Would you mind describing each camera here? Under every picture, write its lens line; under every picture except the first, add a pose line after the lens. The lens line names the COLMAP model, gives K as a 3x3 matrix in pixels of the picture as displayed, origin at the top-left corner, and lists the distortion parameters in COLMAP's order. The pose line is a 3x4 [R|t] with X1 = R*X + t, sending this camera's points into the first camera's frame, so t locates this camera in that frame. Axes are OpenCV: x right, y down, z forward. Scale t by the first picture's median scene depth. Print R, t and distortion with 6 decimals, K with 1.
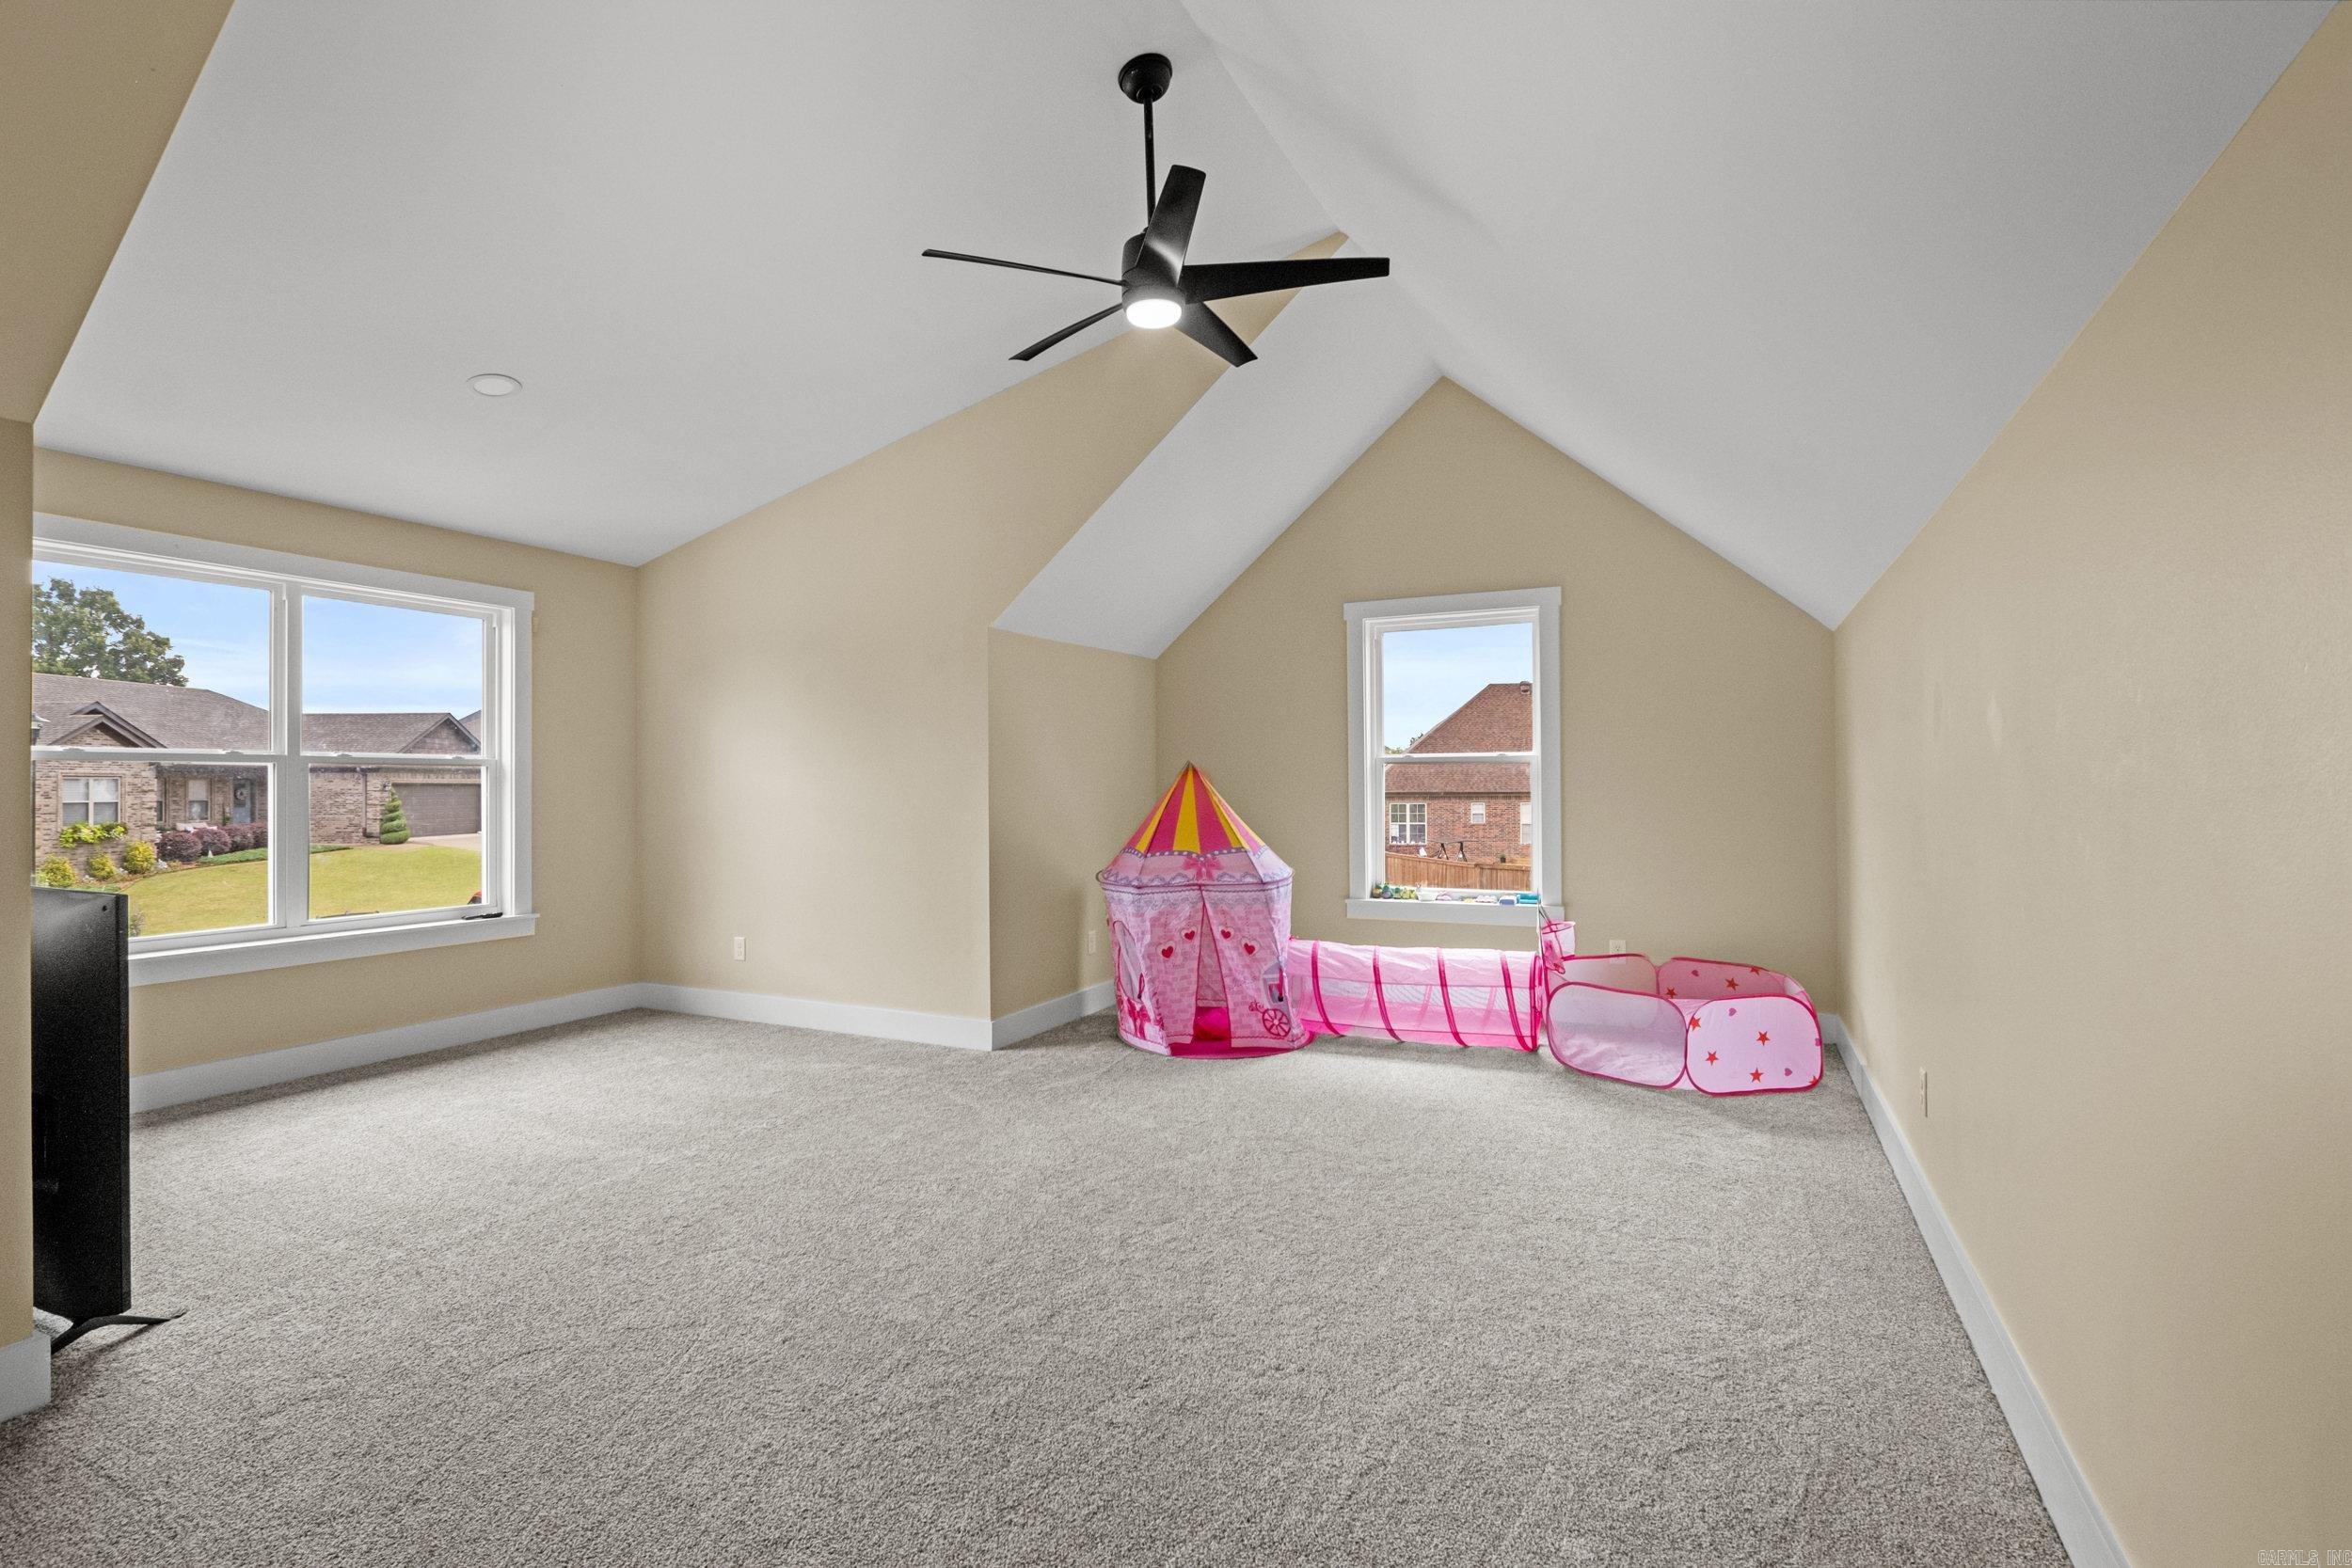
lens RADIAL K [[1123.1, 0, 1172.7], [0, 1123.1, 781.9], [0, 0, 1]] dist [0.002002, 0.000185]
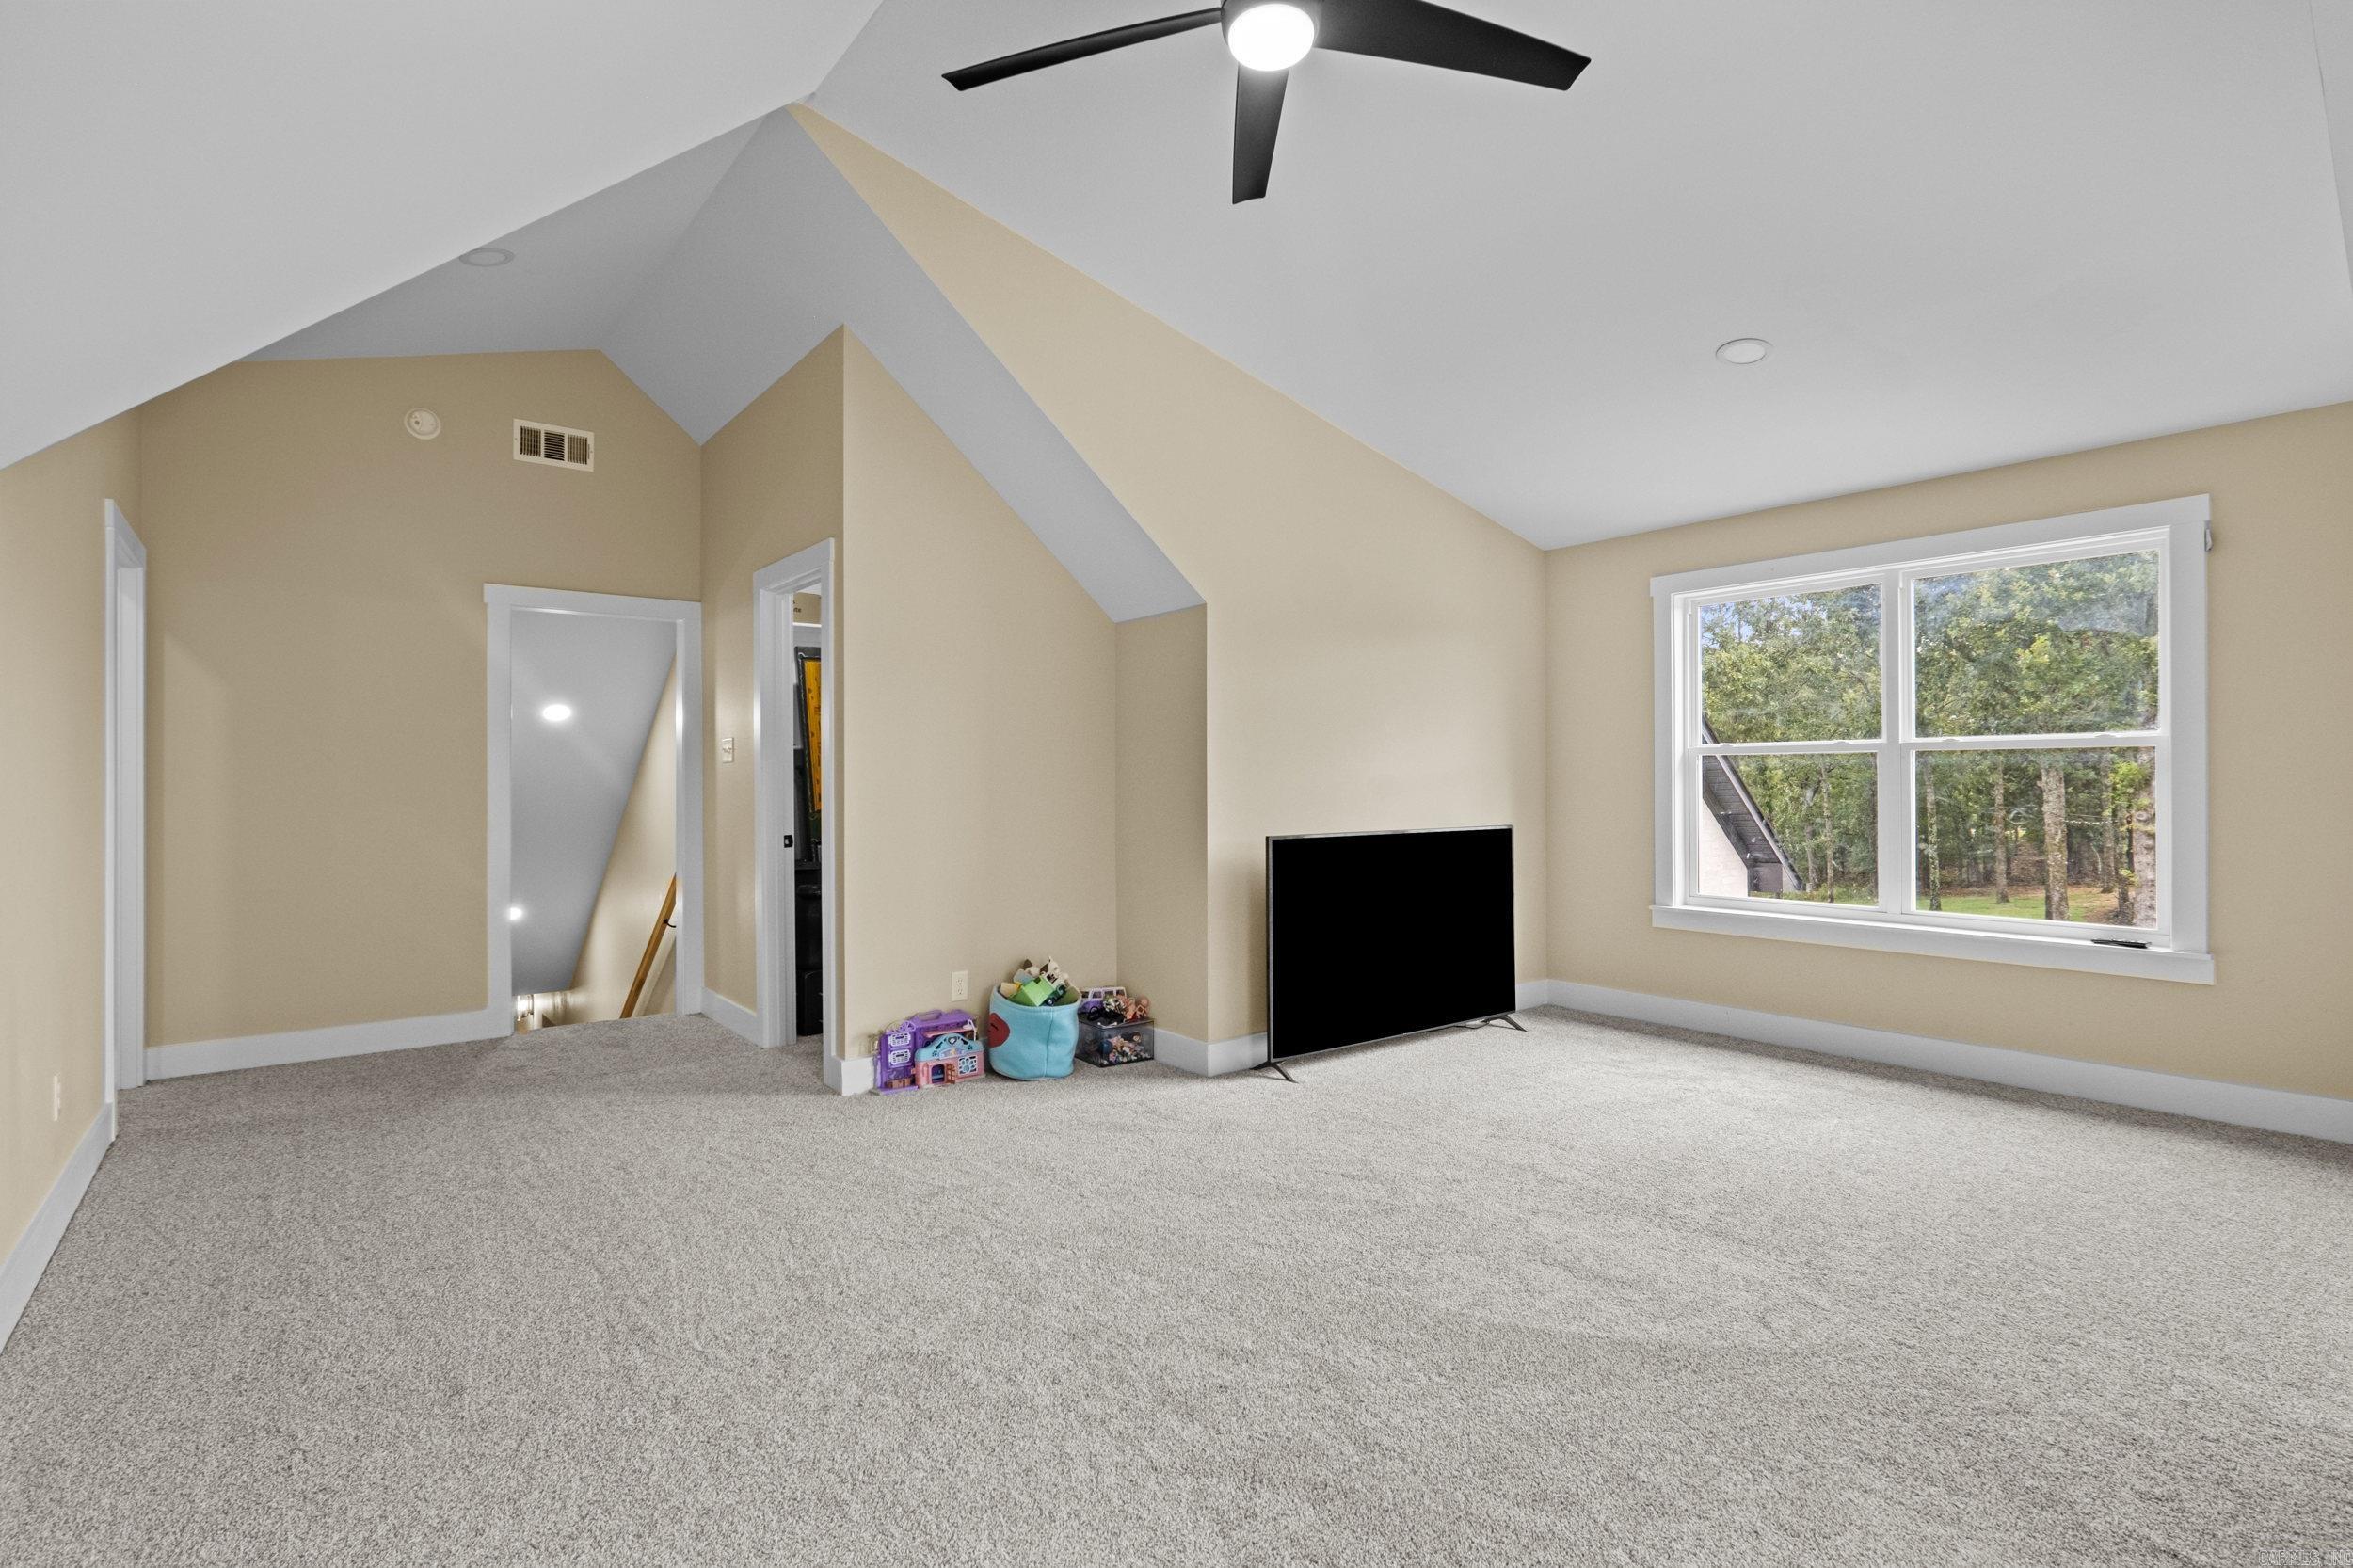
lens RADIAL K [[1123.7, 0, 1167.2], [0, 1123.7, 779.3], [0, 0, 1]] dist [0.002002, 0.000185]
pose [[-0.452098, 0.008308, -0.891930, 0.381846], [0.013046, 0.999911, 0.002701, -0.002085], [0.891873, -0.010415, -0.452166, 0.805808]]
